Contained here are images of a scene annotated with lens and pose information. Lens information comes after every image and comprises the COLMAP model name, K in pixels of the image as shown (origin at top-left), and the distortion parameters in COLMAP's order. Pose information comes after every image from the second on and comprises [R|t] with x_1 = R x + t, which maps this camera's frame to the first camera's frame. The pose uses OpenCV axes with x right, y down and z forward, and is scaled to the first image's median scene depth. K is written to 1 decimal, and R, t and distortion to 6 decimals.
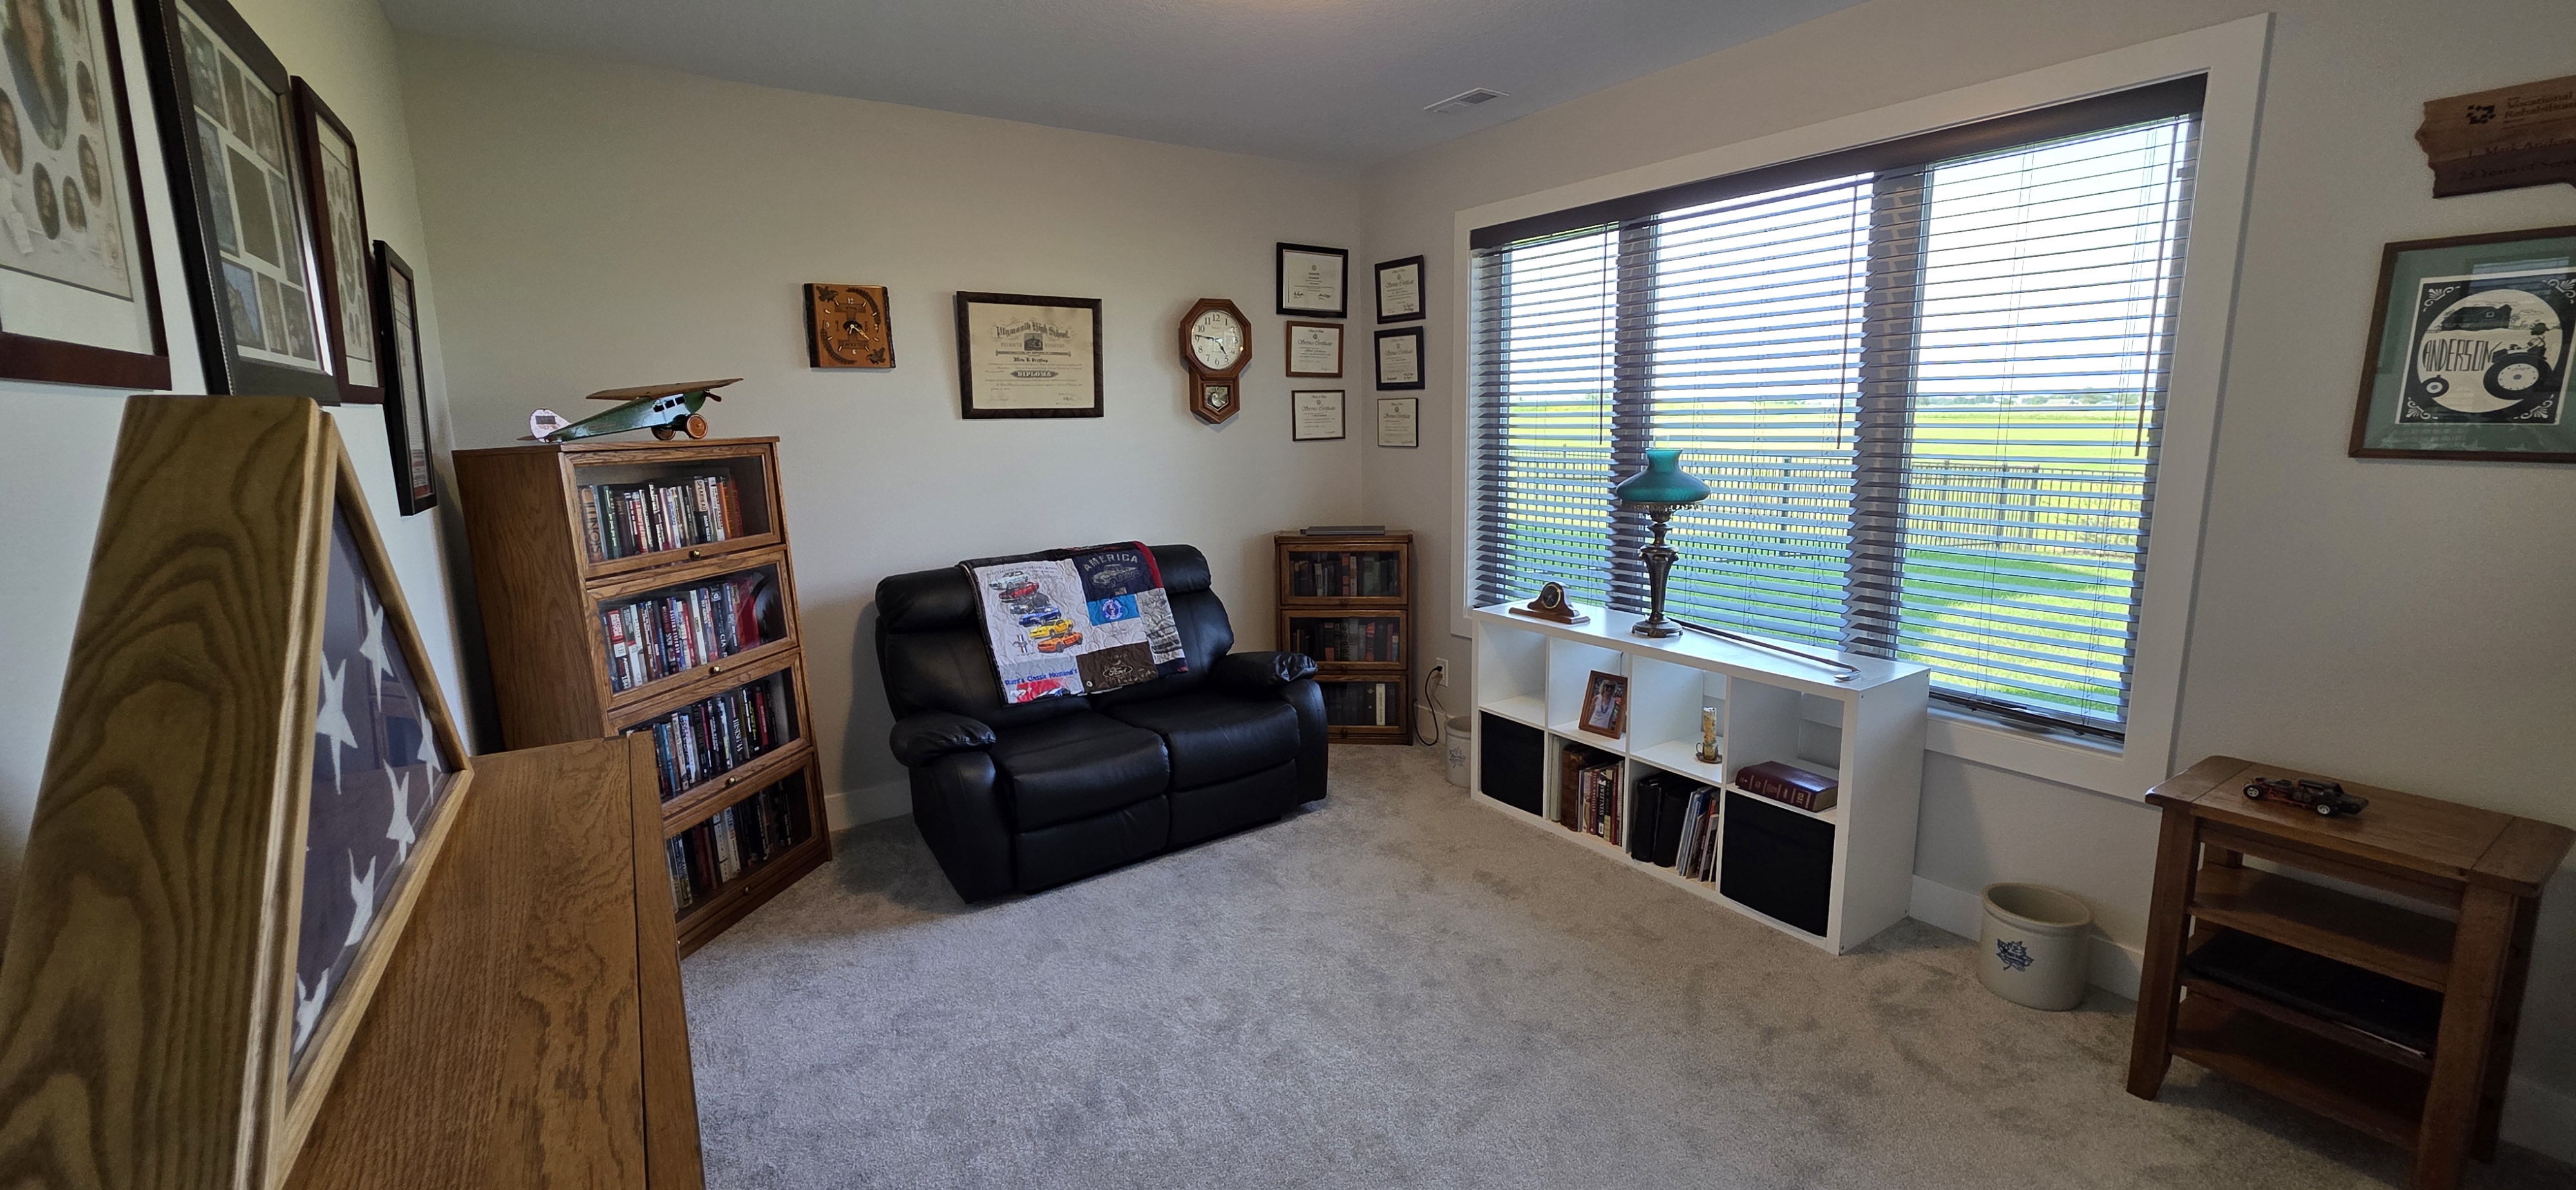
lens RADIAL K [[1030.8, 0, 1304.7], [0, 1030.8, 588.5], [0, 0, 1]] dist [0.002416, -0.000118]
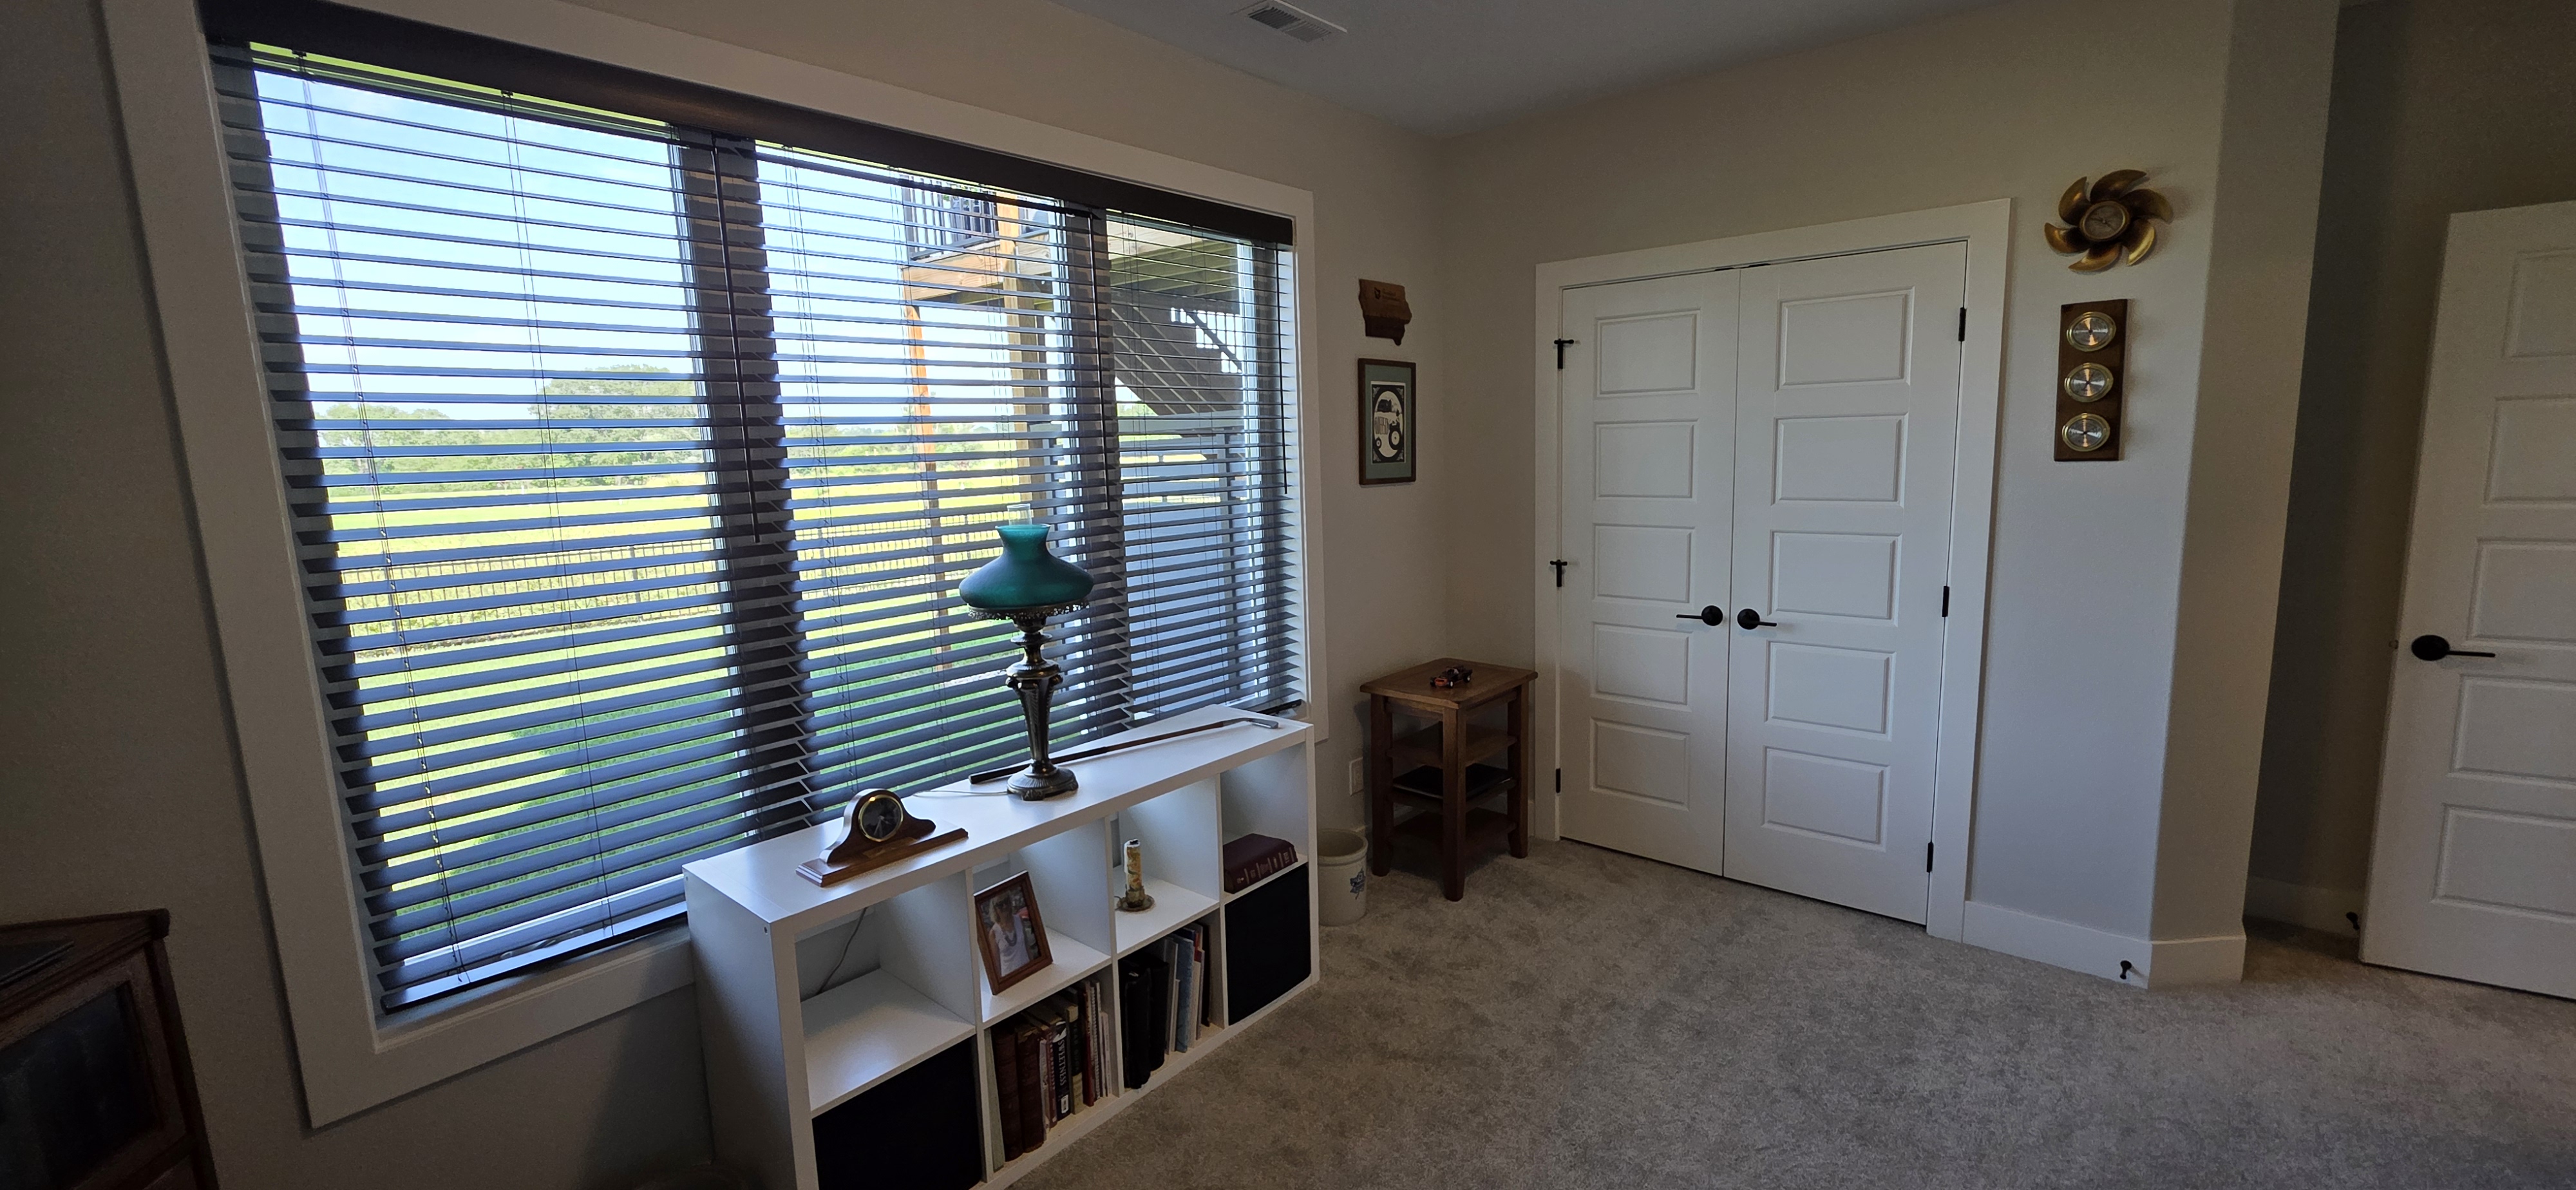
lens RADIAL K [[1030.8, 0, 1304.7], [0, 1030.8, 588.5], [0, 0, 1]] dist [0.002416, -0.000118]
pose [[-0.278594, -0.123489, 0.952437, -0.370515], [0.186132, 0.965954, 0.179686, -0.189154], [-0.942200, 0.227338, -0.246124, 1.029321]]
